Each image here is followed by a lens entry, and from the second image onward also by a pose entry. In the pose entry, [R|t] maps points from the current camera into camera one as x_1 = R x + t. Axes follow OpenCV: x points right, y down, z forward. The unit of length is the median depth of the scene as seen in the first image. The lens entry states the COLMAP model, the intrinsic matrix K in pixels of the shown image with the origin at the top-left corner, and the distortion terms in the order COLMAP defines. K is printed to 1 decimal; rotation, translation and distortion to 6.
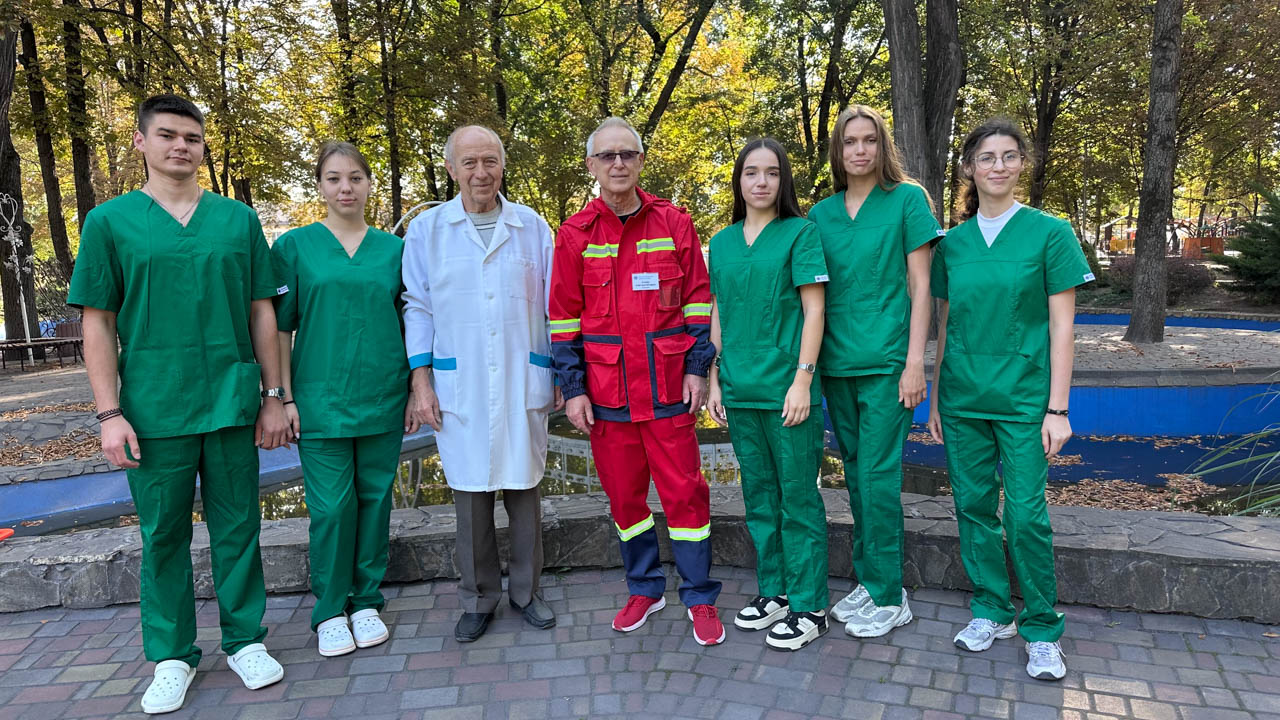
lens RADIAL K [[907.5, 0, 640.0], [0, 907.5, 360.0], [0, 0, 1]] dist [-0.011222, 0.005273]
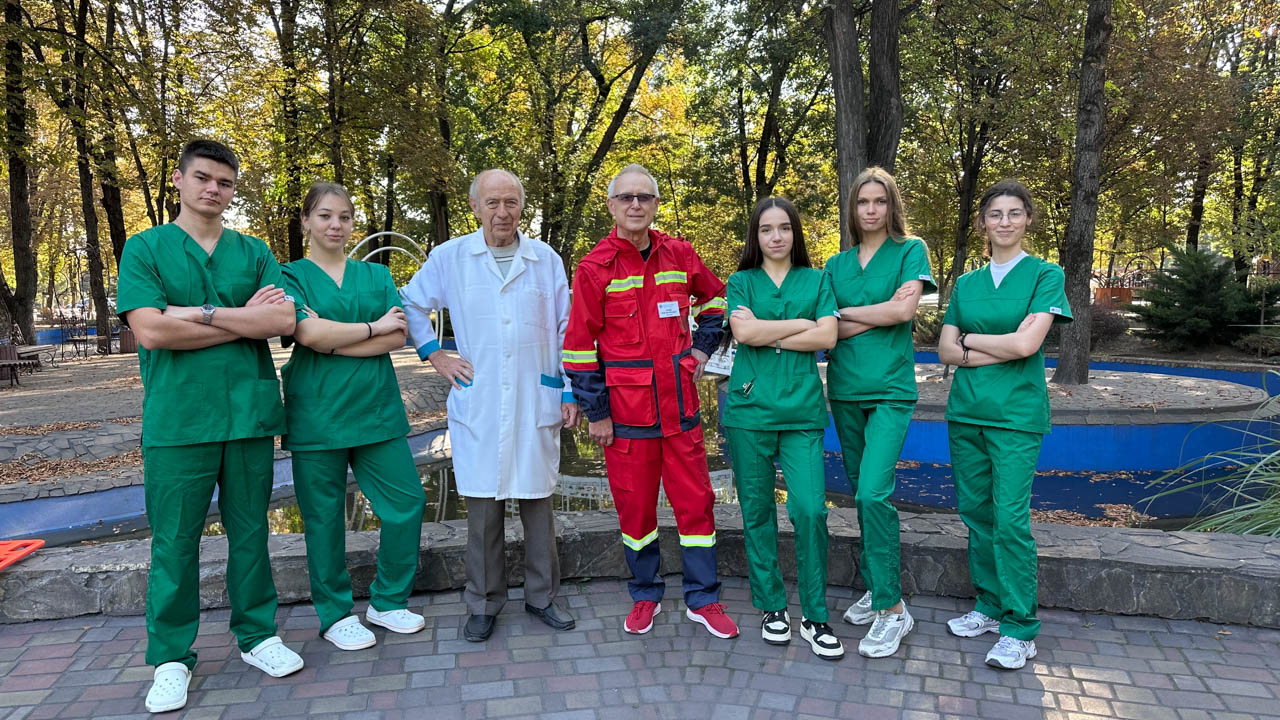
lens RADIAL K [[898.7, 0, 640.0], [0, 898.7, 360.0], [0, 0, 1]] dist [0.004214, -0.009477]
pose [[0.997185, 0.019345, 0.072436, -0.085605], [-0.016445, 0.999047, -0.040427, 0.012033], [-0.073149, 0.039122, 0.996553, -0.061431]]
